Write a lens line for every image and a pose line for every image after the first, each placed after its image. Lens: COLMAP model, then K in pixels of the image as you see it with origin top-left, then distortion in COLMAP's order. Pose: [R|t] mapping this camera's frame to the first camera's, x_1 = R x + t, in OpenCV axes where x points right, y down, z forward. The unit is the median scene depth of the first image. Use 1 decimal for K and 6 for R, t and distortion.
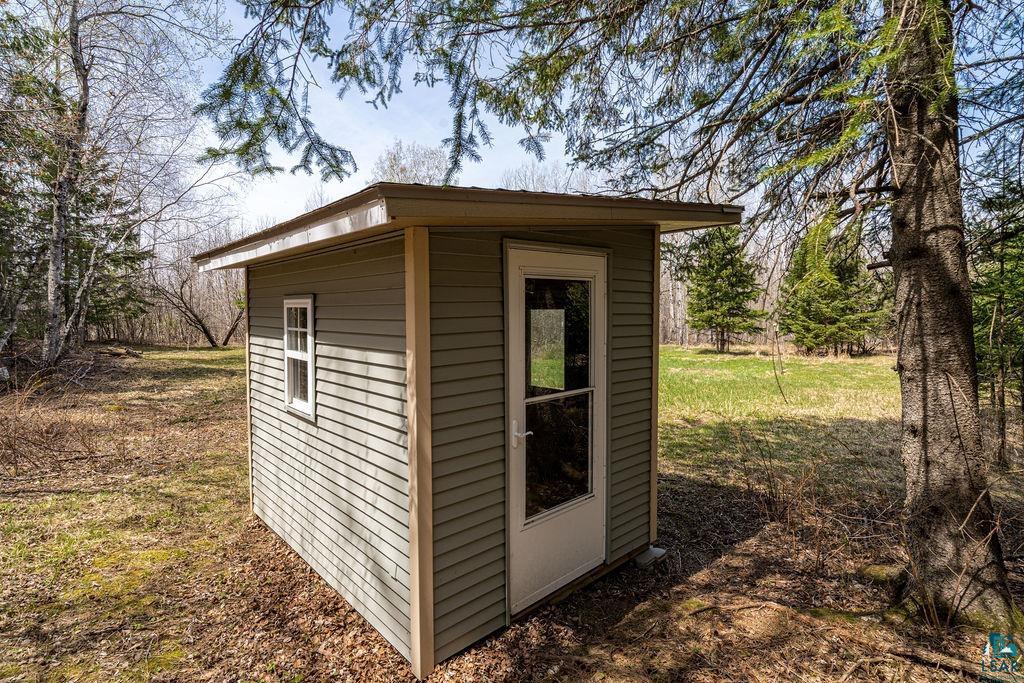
lens RADIAL K [[509.7, 0, 511.2], [0, 509.7, 328.3], [0, 0, 1]] dist [-0.000002, 0.000282]
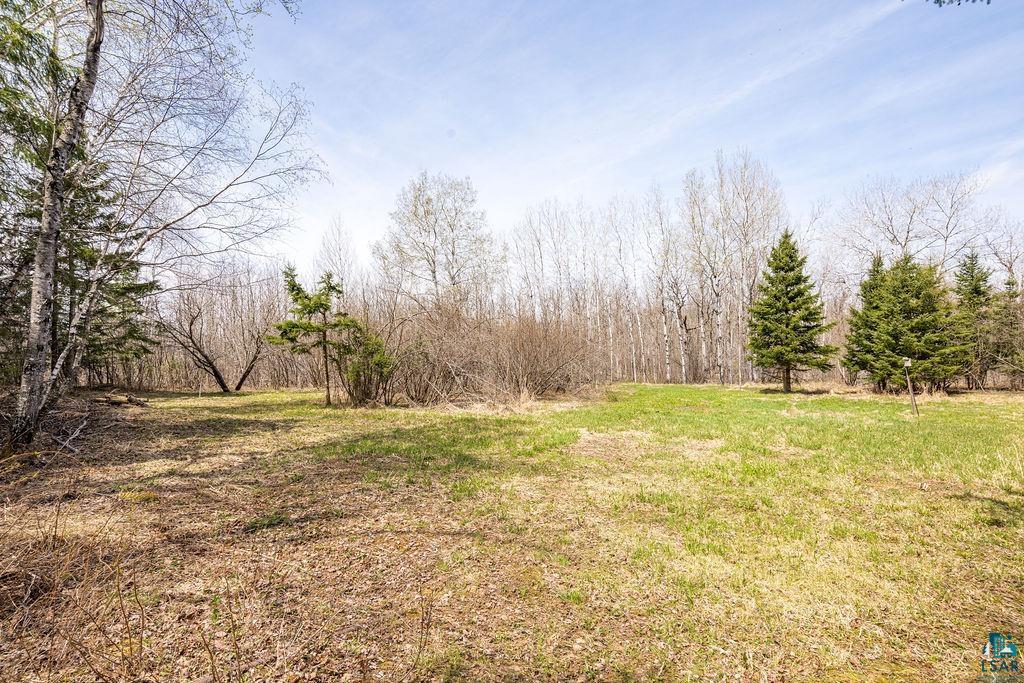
lens RADIAL K [[489.0, 0, 514.6], [0, 489.0, 344.7], [0, 0, 1]] dist [-0.002645, 0.000066]
pose [[0.999003, -0.007610, 0.043995, -0.143881], [0.009904, 0.998589, -0.052171, 0.004602], [-0.043536, 0.052555, 0.997669, 0.159884]]
